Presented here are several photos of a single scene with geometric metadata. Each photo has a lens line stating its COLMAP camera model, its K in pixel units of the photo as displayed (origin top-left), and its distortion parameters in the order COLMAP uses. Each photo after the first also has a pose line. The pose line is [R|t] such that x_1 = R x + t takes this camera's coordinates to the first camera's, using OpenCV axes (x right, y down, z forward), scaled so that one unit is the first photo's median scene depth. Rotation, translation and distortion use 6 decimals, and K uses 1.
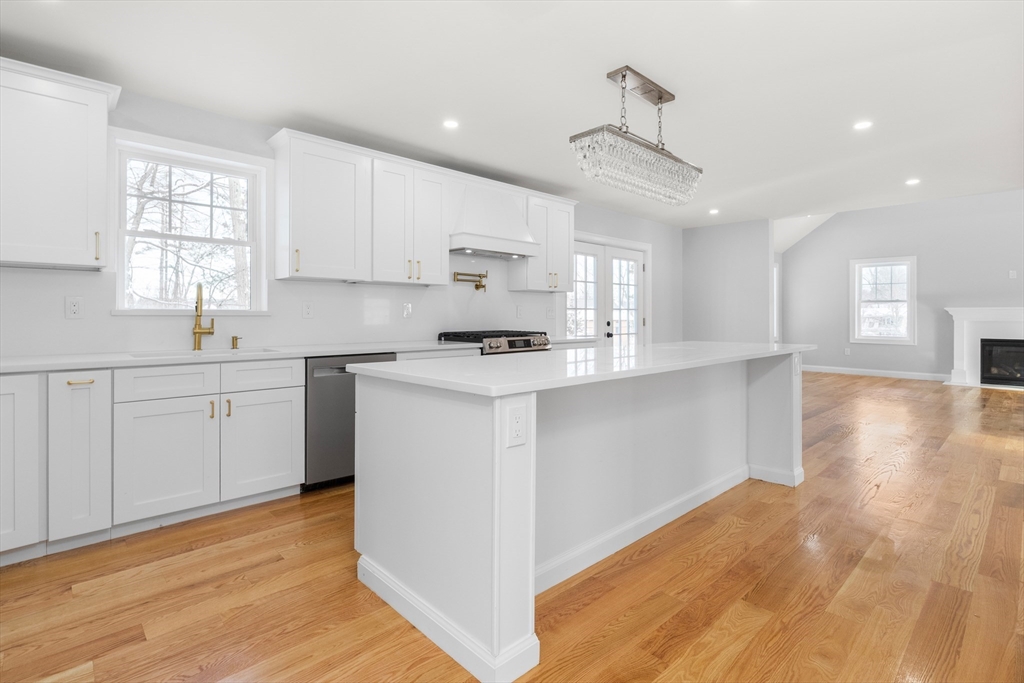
lens RADIAL K [[498.3, 0, 529.3], [0, 498.3, 317.3], [0, 0, 1]] dist [-0.002373, -0.000396]
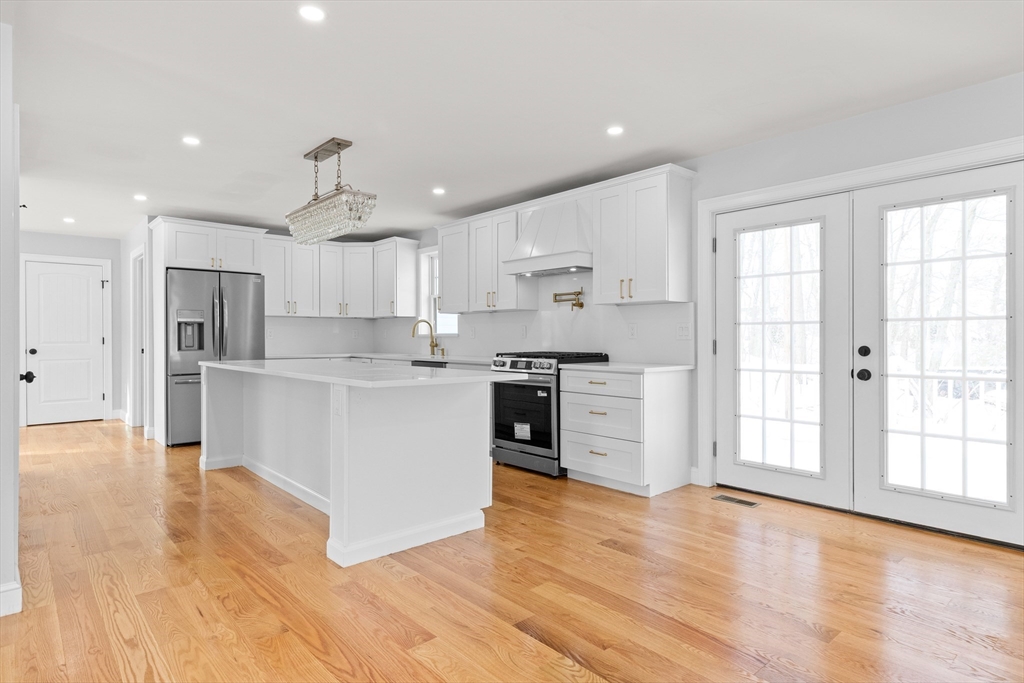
lens RADIAL K [[567.5, 0, 512.0], [0, 567.5, 341.5], [0, 0, 1]] dist [-0.002198, 0.000179]
pose [[-0.054441, 0.005783, -0.998500, 0.978864], [-0.001215, 0.999982, 0.005858, 0.001204], [0.998516, 0.001532, -0.054433, 0.935717]]
